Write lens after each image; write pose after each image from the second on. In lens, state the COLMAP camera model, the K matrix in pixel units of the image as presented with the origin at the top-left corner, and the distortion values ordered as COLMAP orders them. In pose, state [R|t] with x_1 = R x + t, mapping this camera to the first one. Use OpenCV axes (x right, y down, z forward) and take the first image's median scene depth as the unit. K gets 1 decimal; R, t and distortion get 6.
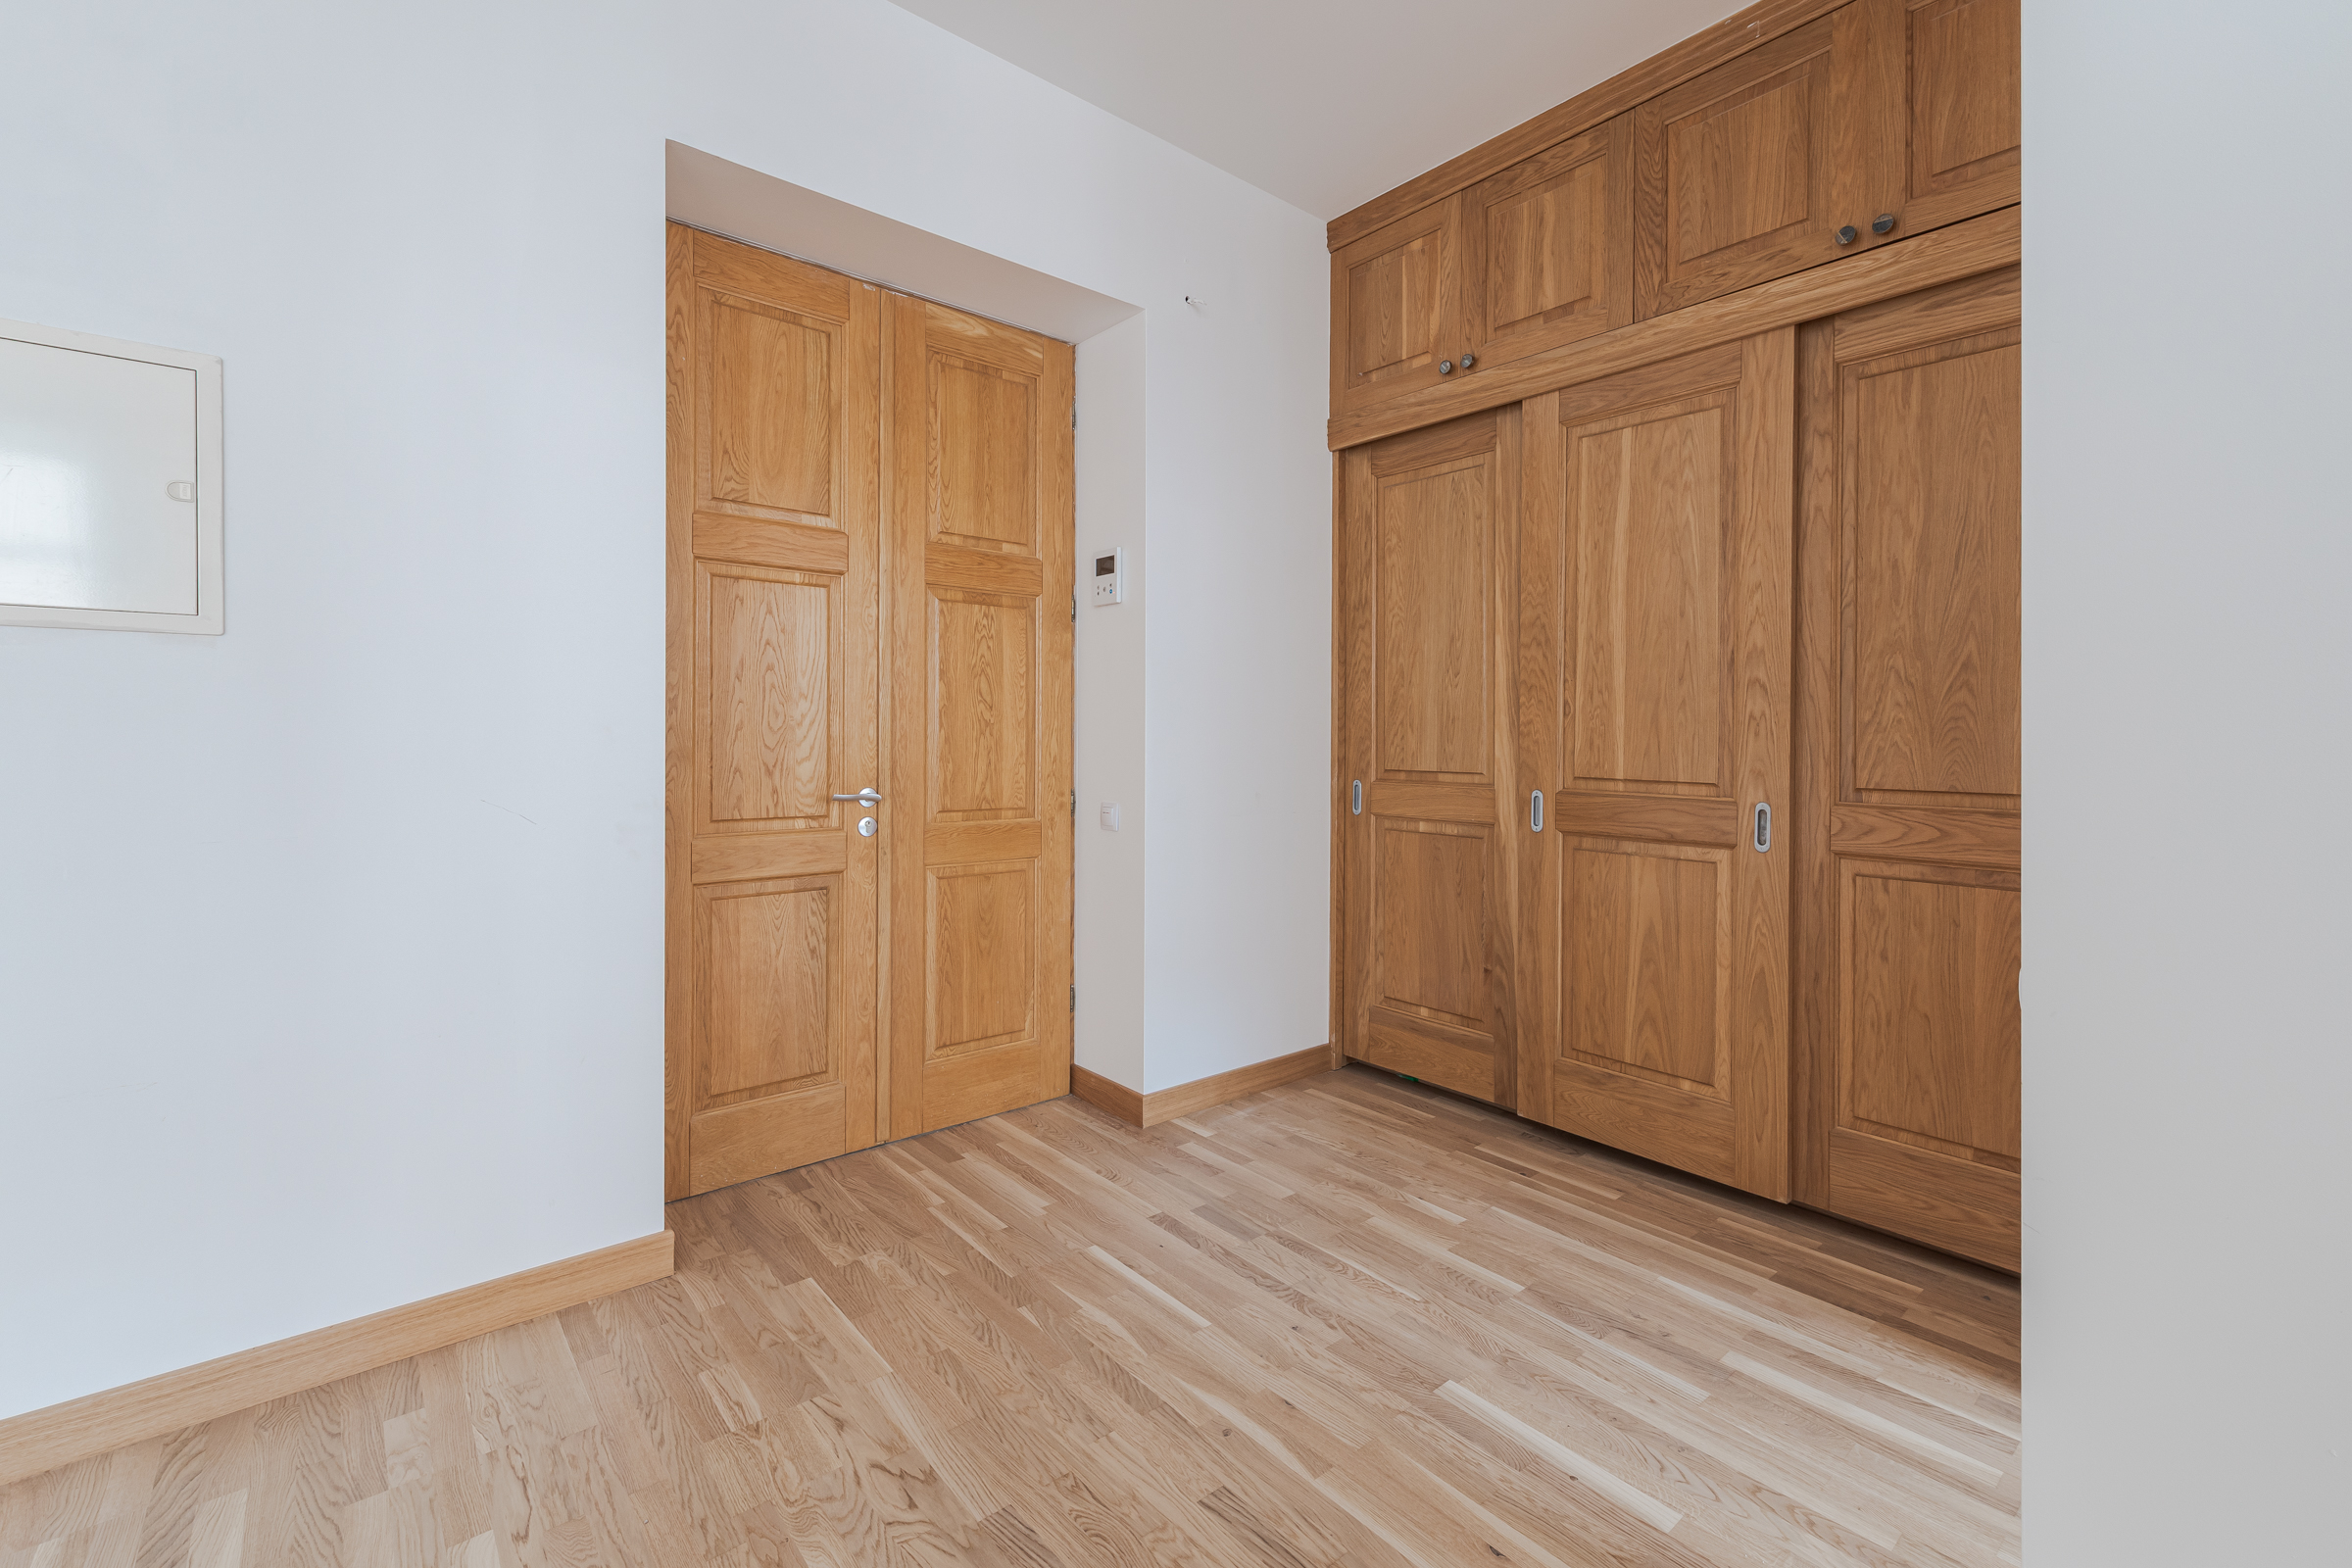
lens RADIAL K [[1005.9, 0, 1178.2], [0, 1005.9, 736.2], [0, 0, 1]] dist [0.001365, -0.000090]
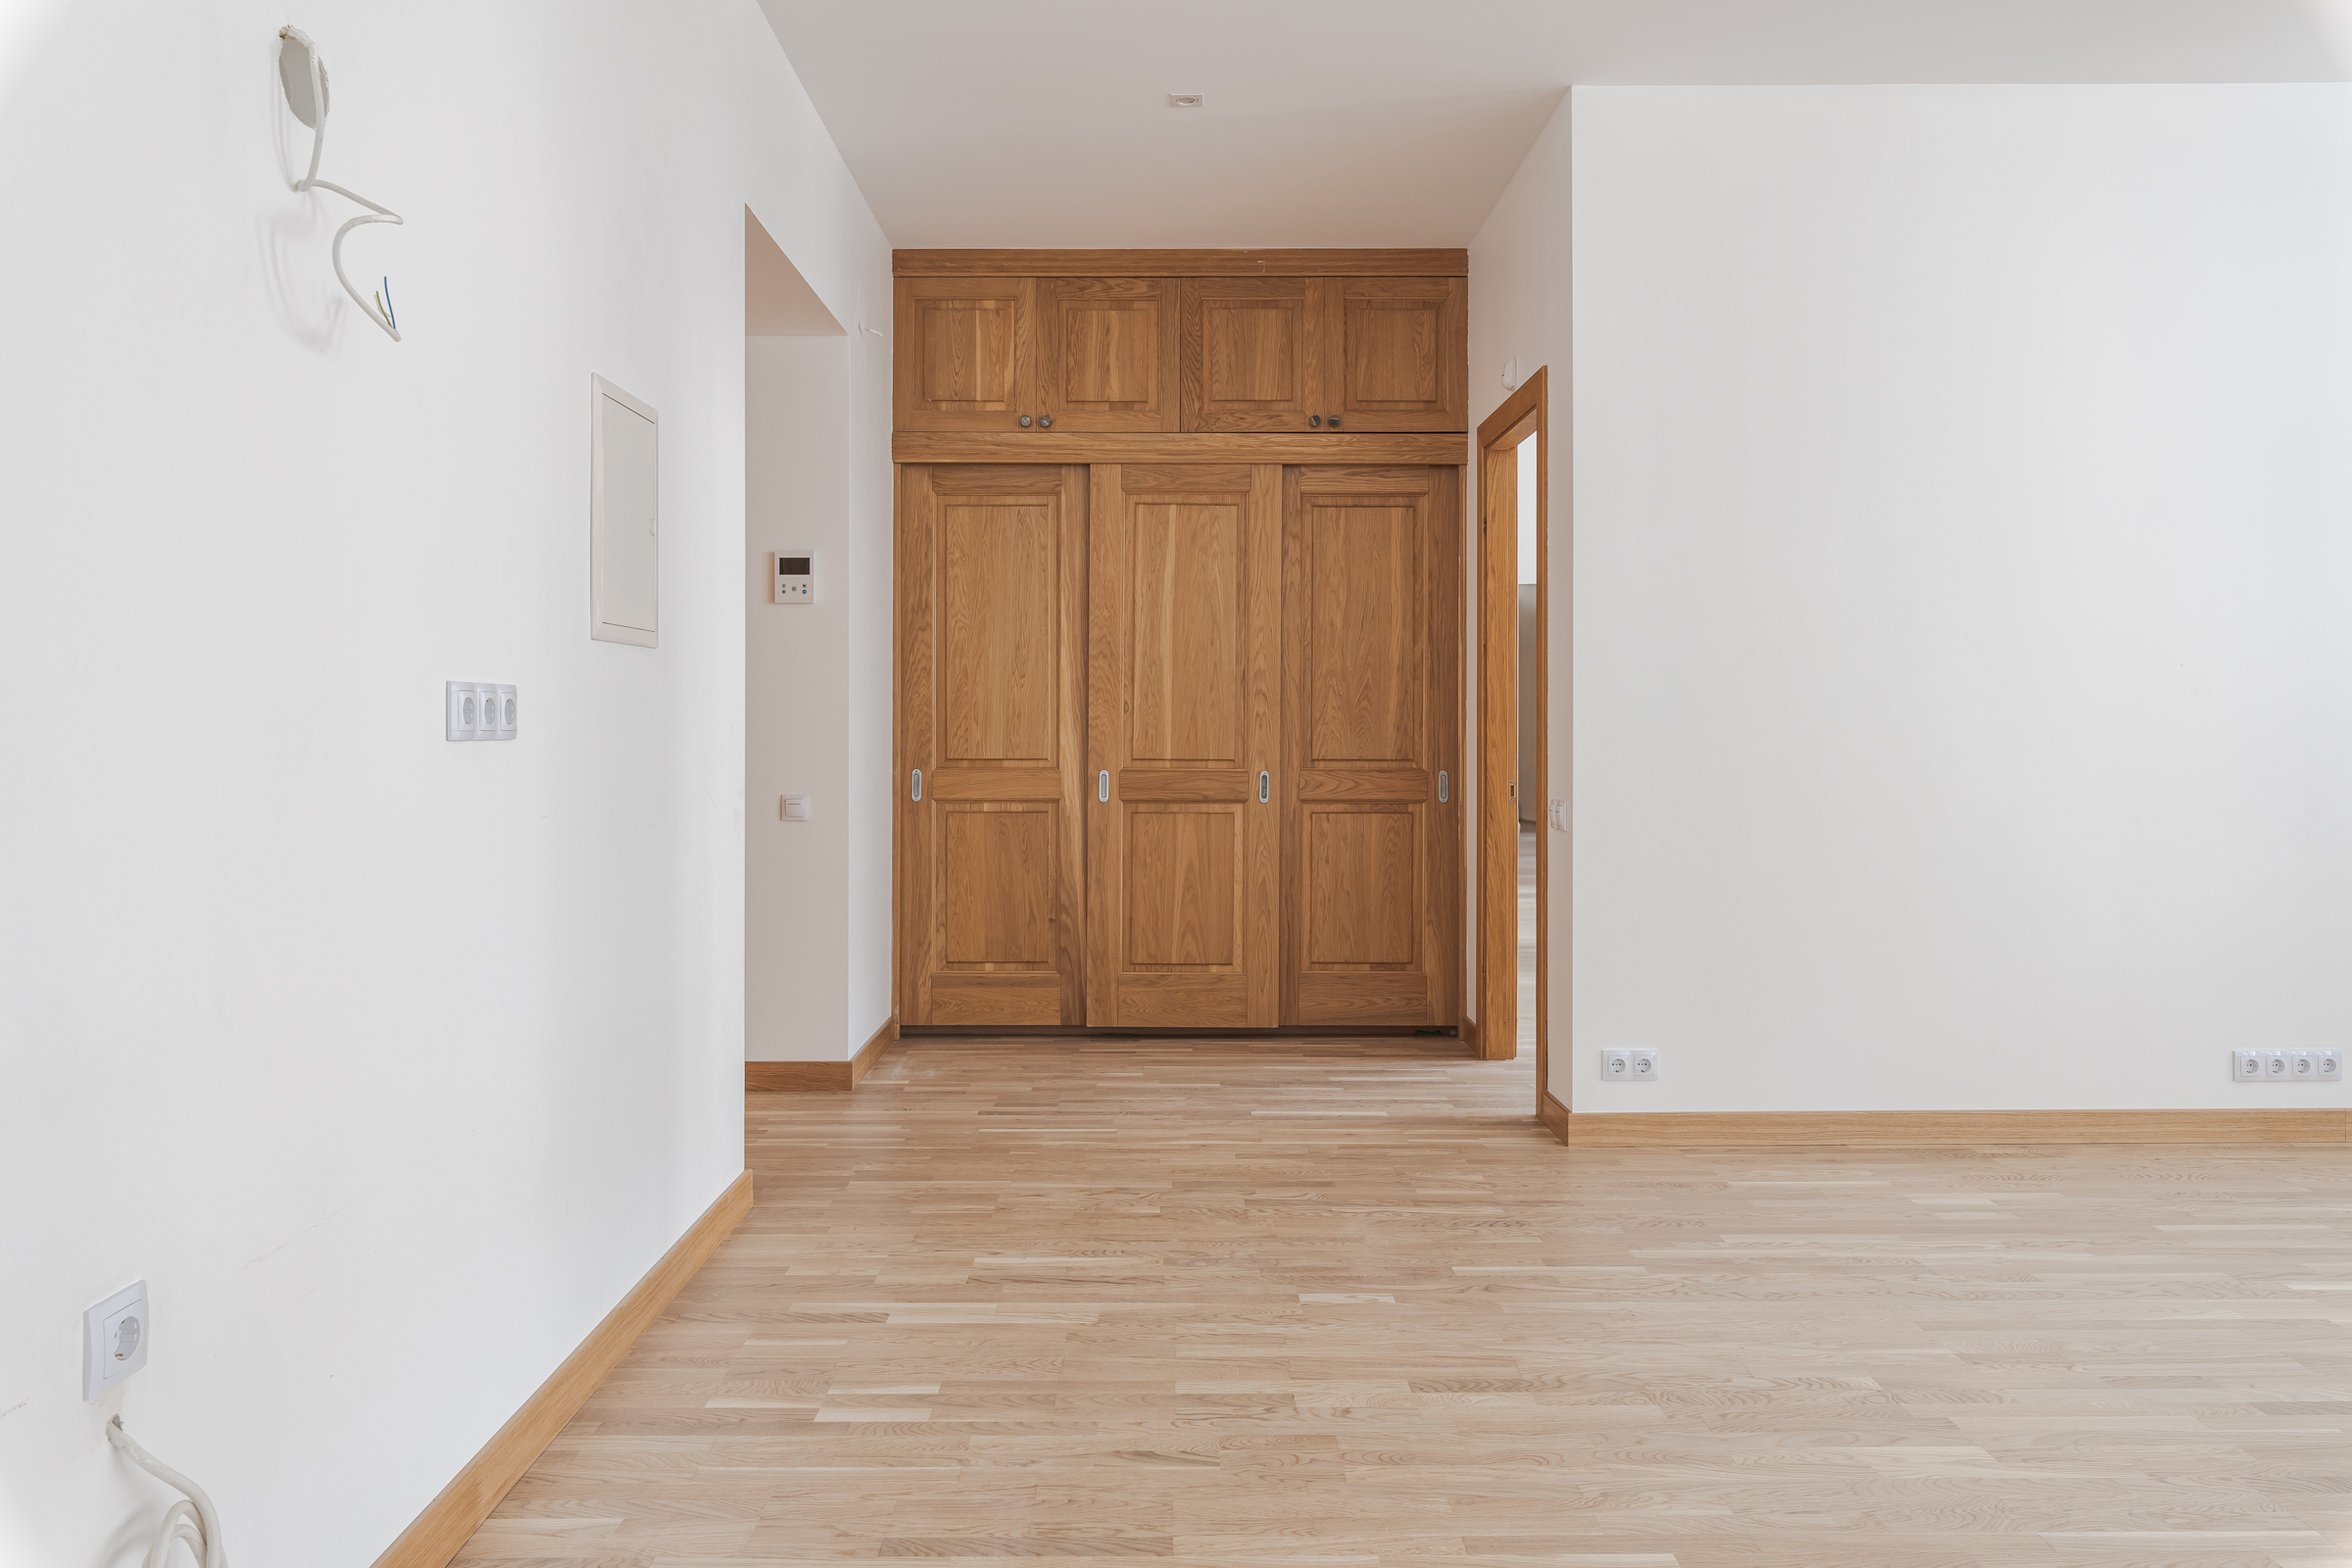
lens RADIAL K [[1599.9, 0, 1173.1], [0, 1599.9, 743.7], [0, 0, 1]] dist [0.001293, 0.000429]
pose [[0.639564, -0.012825, 0.768631, -1.218063], [0.004415, 0.999906, 0.013010, -0.006671], [-0.768725, -0.004927, 0.639560, -0.398080]]
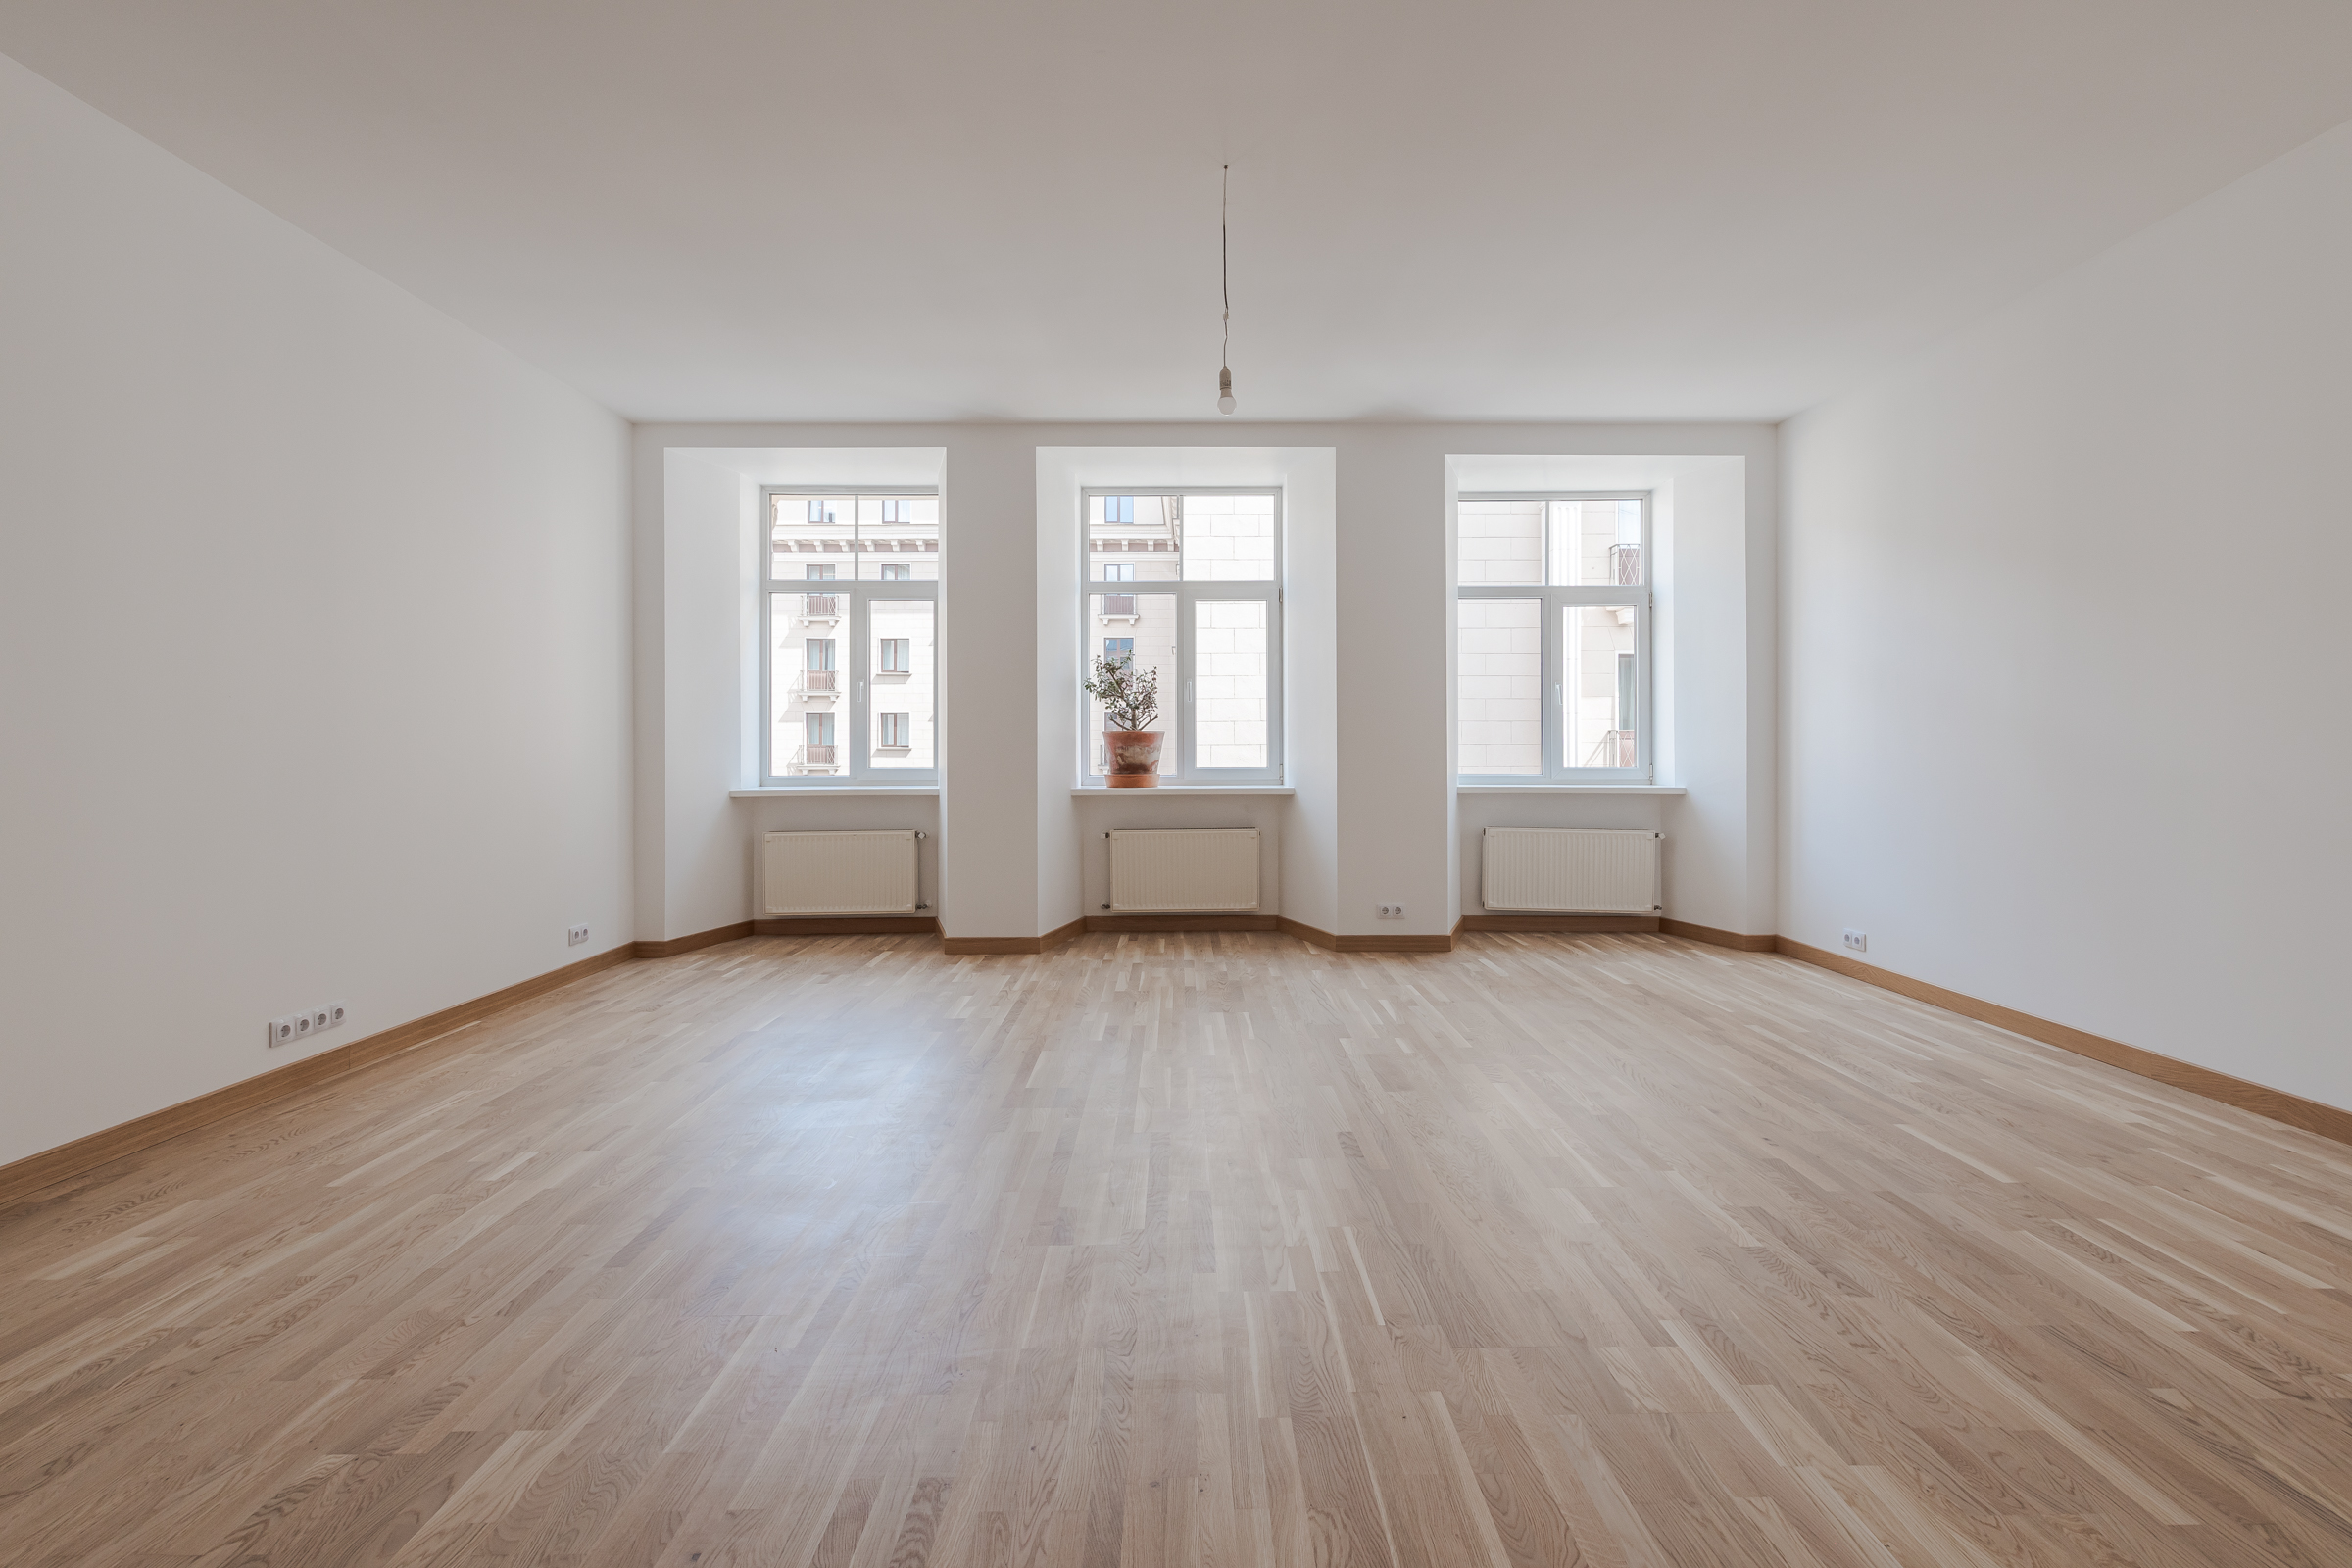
lens RADIAL K [[1013.9, 0, 1184.4], [0, 1013.9, 738.8], [0, 0, 1]] dist [0.000909, 0.000122]
pose [[-0.773233, 0.005353, 0.634099, -0.916116], [-0.001744, 0.999943, -0.010569, -0.000075], [-0.634119, -0.009278, -0.773180, 0.061329]]
